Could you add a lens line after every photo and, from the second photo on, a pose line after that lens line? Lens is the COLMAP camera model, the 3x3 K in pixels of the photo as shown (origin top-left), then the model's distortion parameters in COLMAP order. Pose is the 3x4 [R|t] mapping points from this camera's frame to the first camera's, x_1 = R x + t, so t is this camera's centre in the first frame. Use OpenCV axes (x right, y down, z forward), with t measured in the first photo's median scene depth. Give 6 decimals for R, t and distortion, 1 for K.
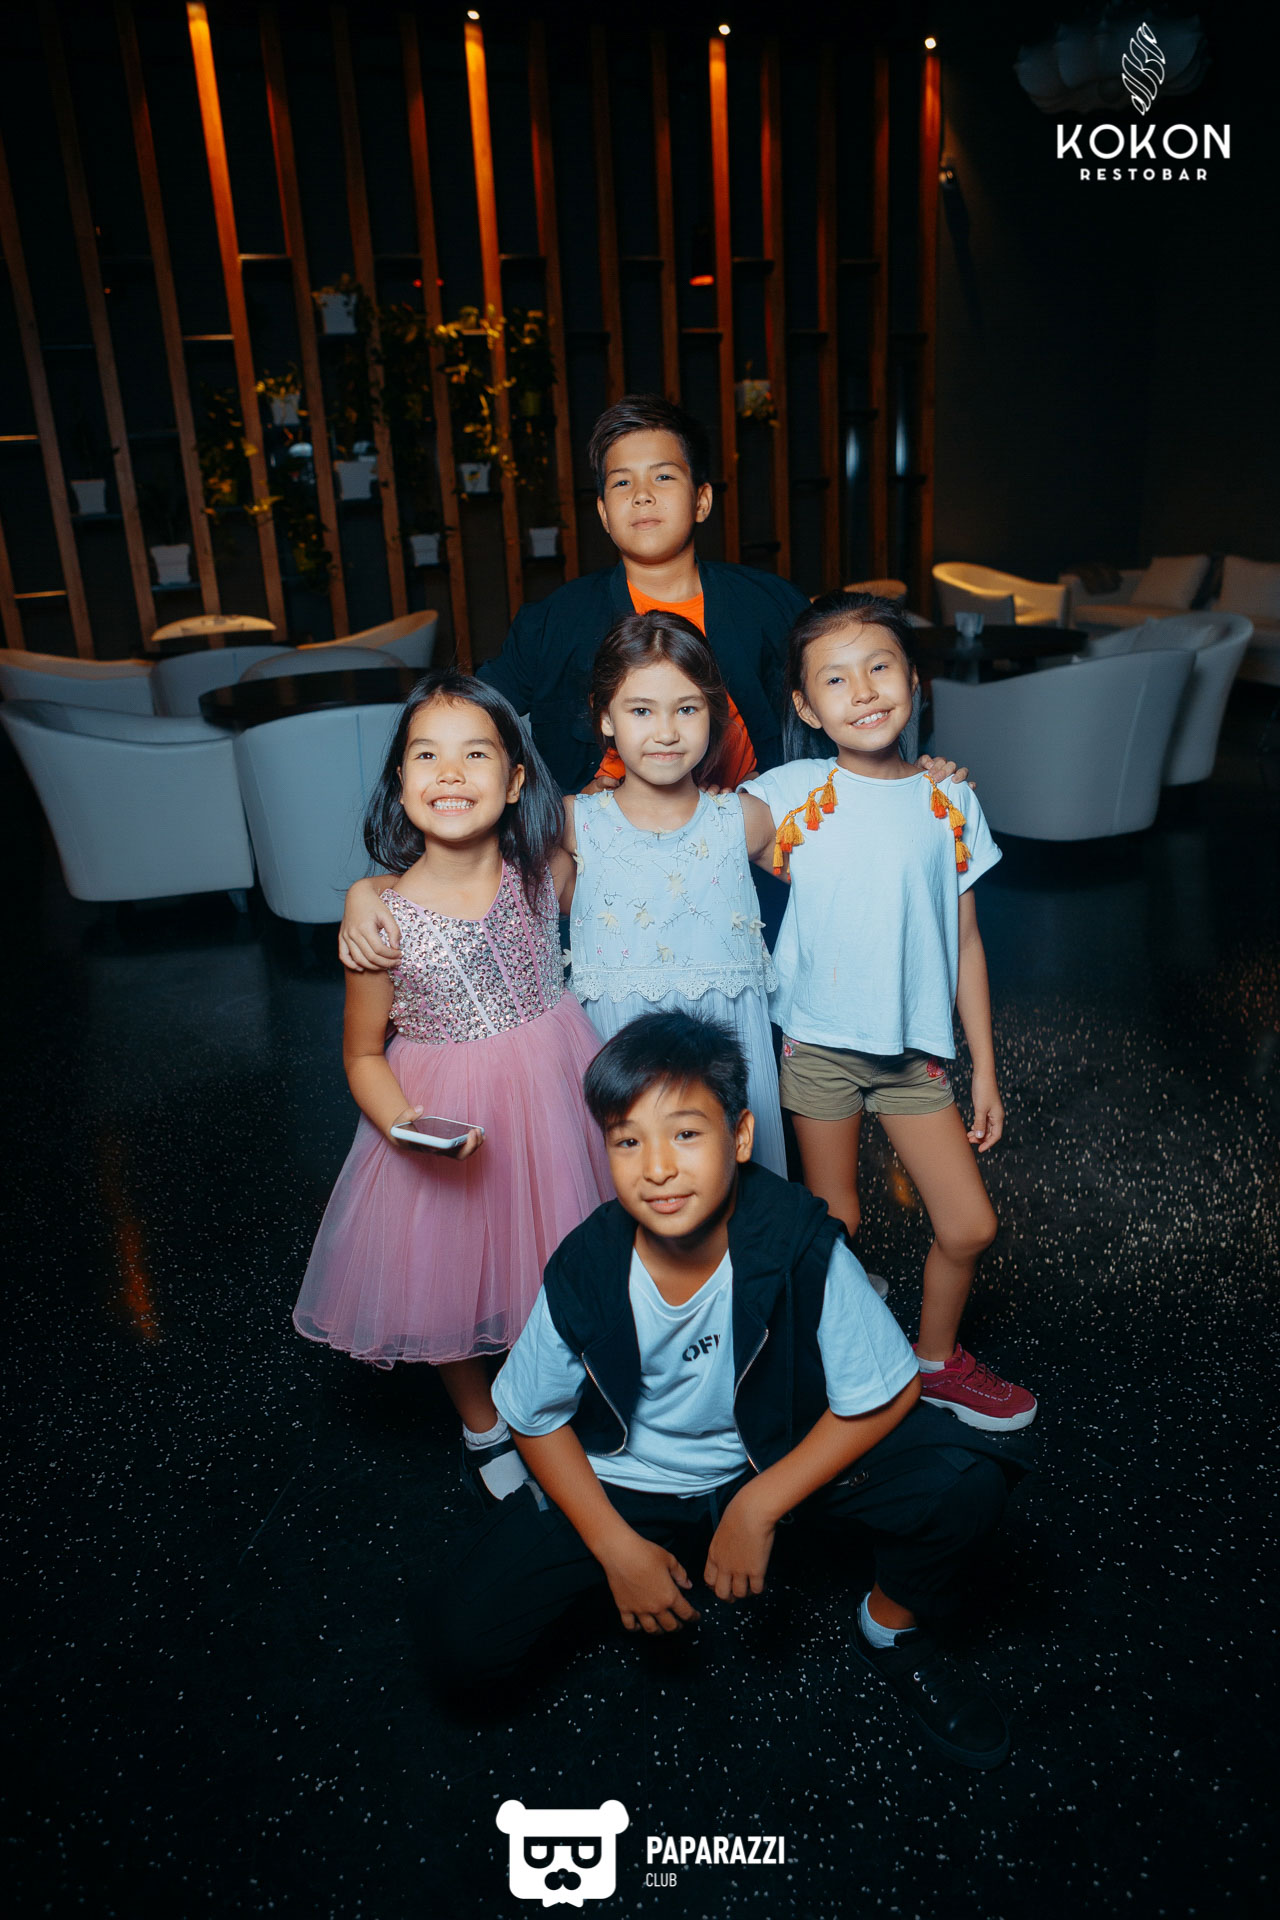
lens RADIAL K [[1327.9, 0, 644.3], [0, 1327.9, 958.6], [0, 0, 1]] dist [-0.092872, 0.069258]
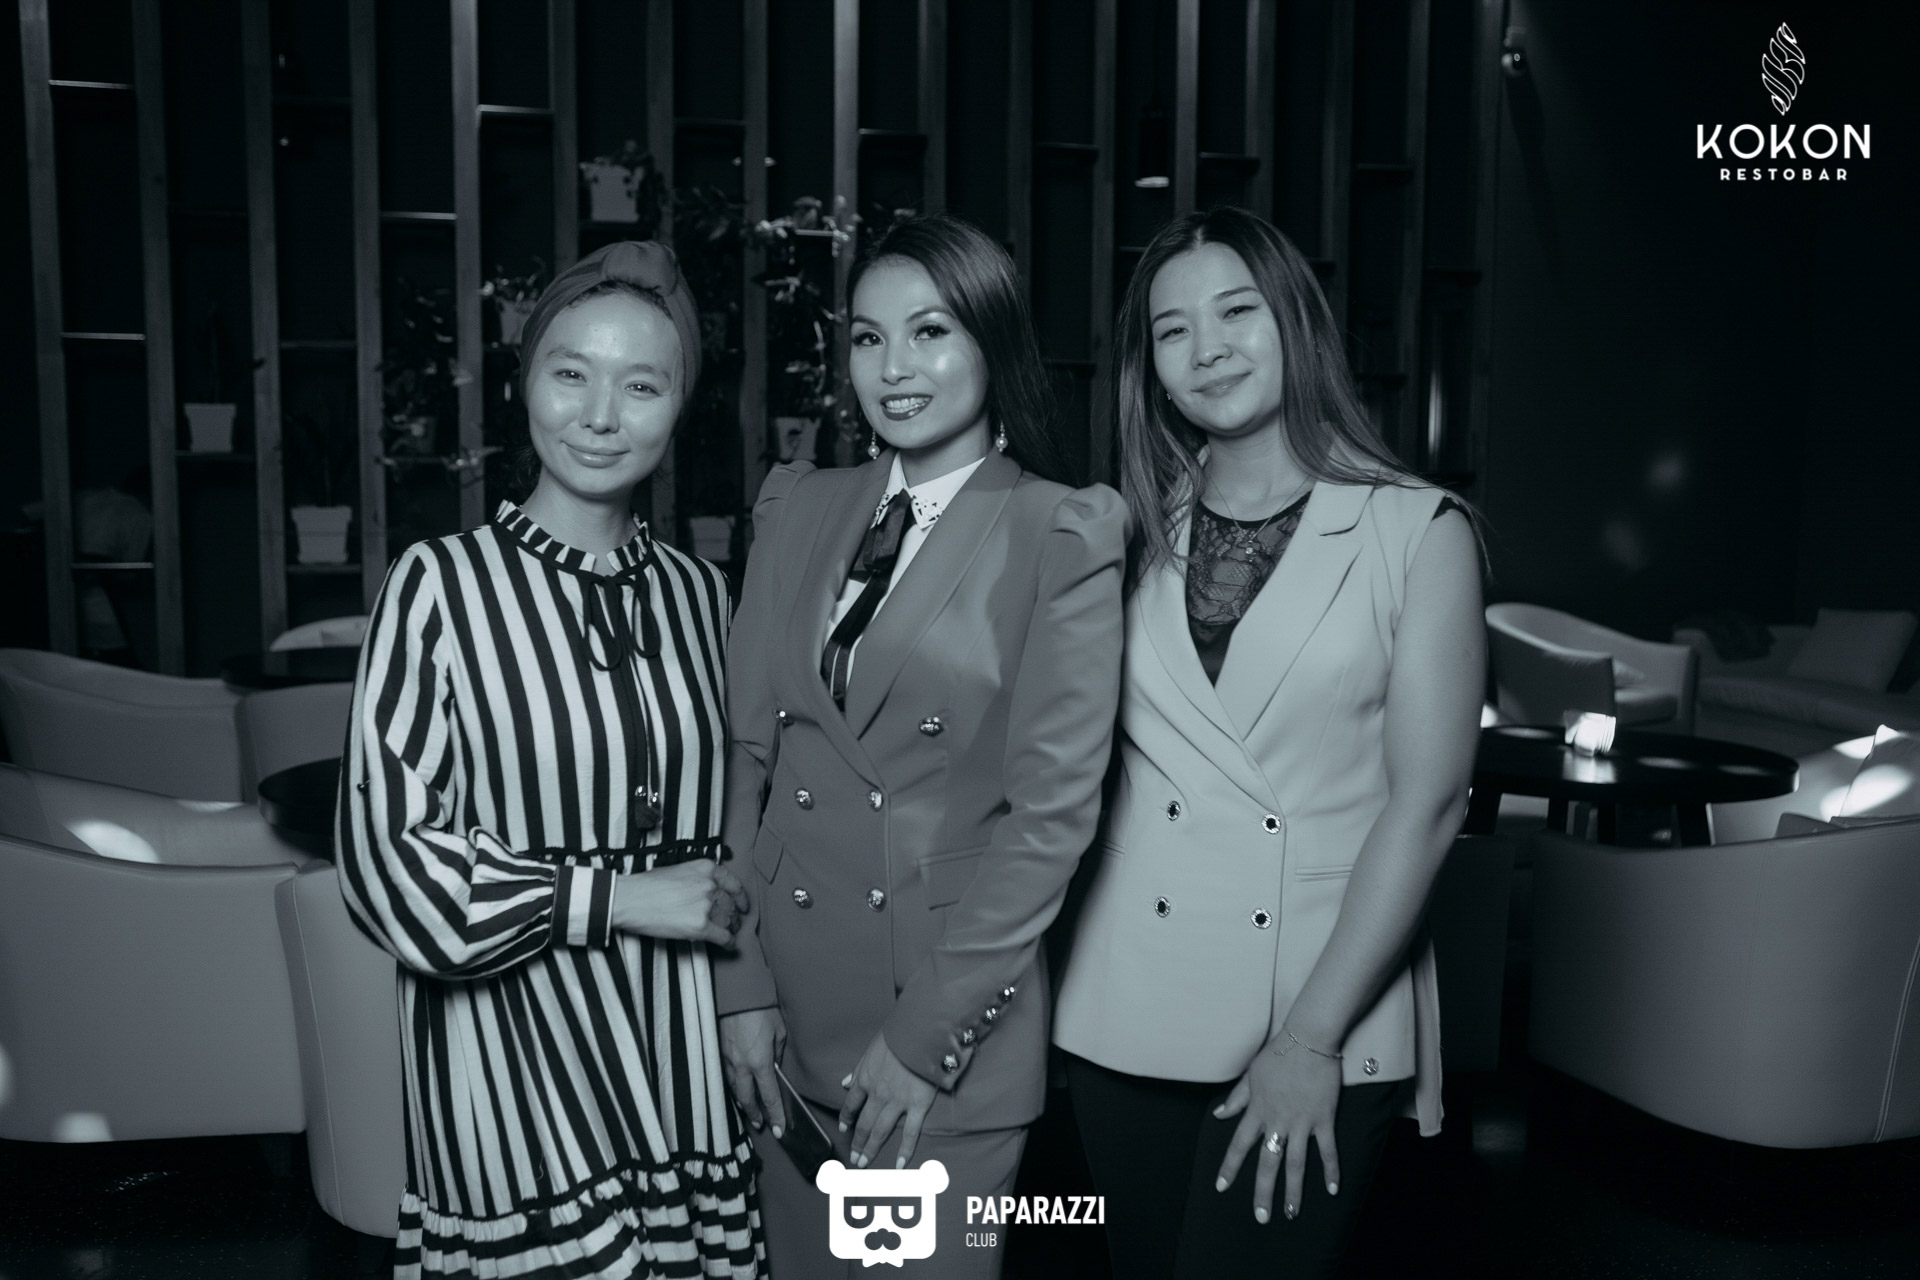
lens RADIAL K [[1820.9, 0, 944.2], [0, 1820.9, 633.4], [0, 0, 1]] dist [-0.034874, 0.000000]
pose [[0.996982, 0.062787, -0.045653, -0.006583], [-0.071956, 0.968120, -0.239927, -0.058414], [0.029133, 0.242488, 0.969717, 0.138963]]
